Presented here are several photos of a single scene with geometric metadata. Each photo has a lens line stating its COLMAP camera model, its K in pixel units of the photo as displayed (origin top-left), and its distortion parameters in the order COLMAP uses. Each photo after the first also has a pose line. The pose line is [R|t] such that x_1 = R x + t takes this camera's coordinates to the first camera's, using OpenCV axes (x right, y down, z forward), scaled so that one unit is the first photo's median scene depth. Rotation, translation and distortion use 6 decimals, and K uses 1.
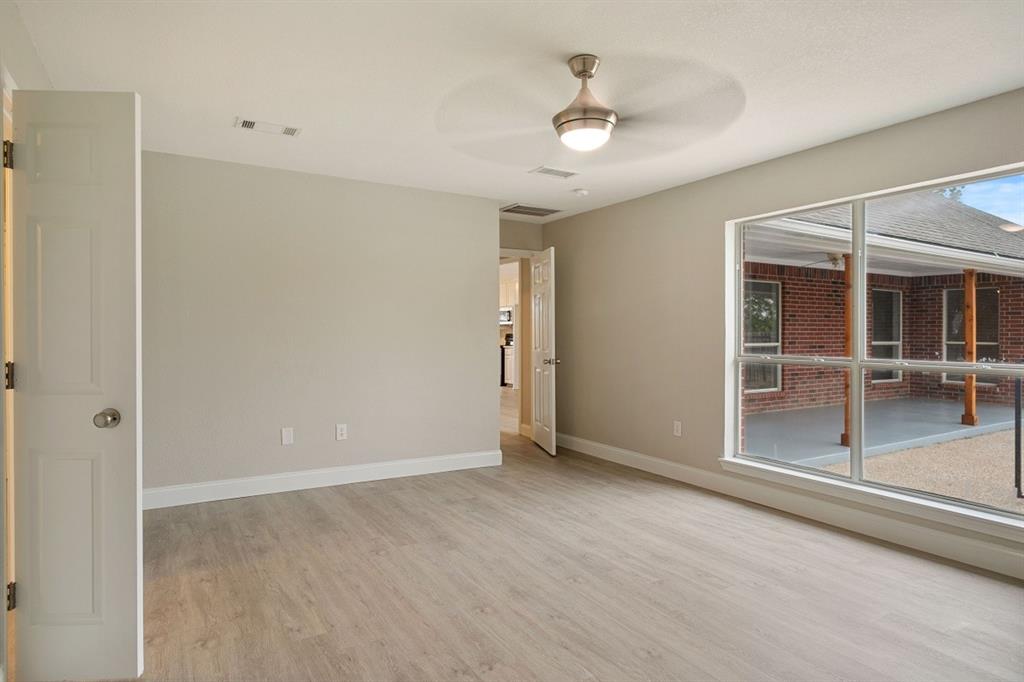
lens RADIAL K [[585.2, 0, 512.7], [0, 585.2, 338.4], [0, 0, 1]] dist [-0.002071, -0.003363]
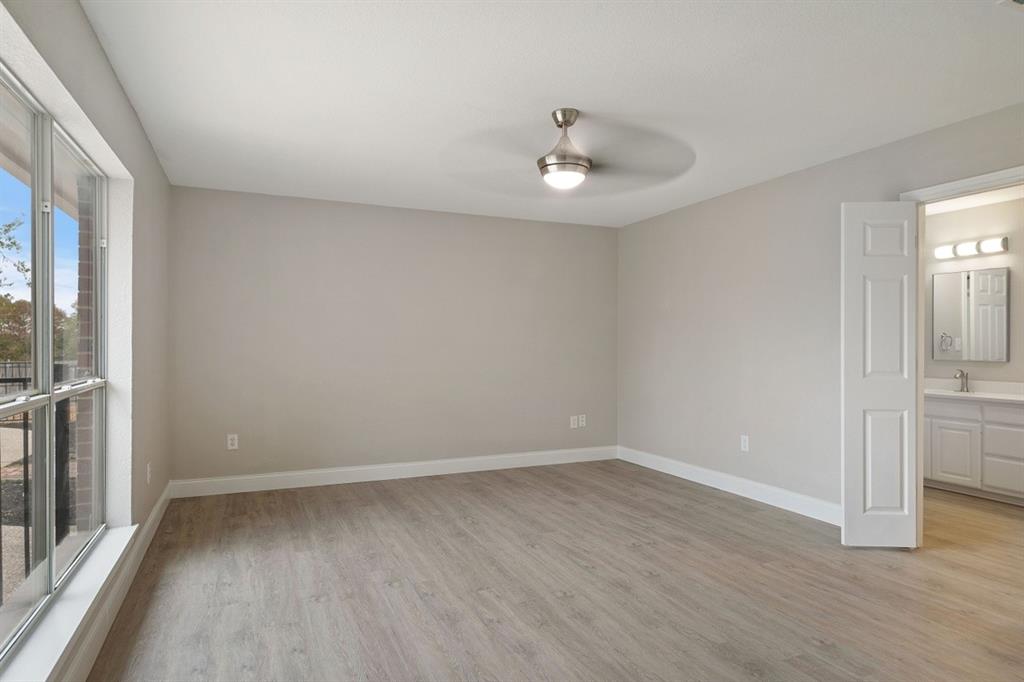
lens RADIAL K [[585.2, 0, 511.5], [0, 585.2, 340.7], [0, 0, 1]] dist [-0.002071, -0.003363]
pose [[-0.991732, -0.000691, 0.128322, 0.069496], [0.000943, 0.999919, 0.012674, -0.025657], [-0.128320, 0.012690, -0.991652, 1.985208]]
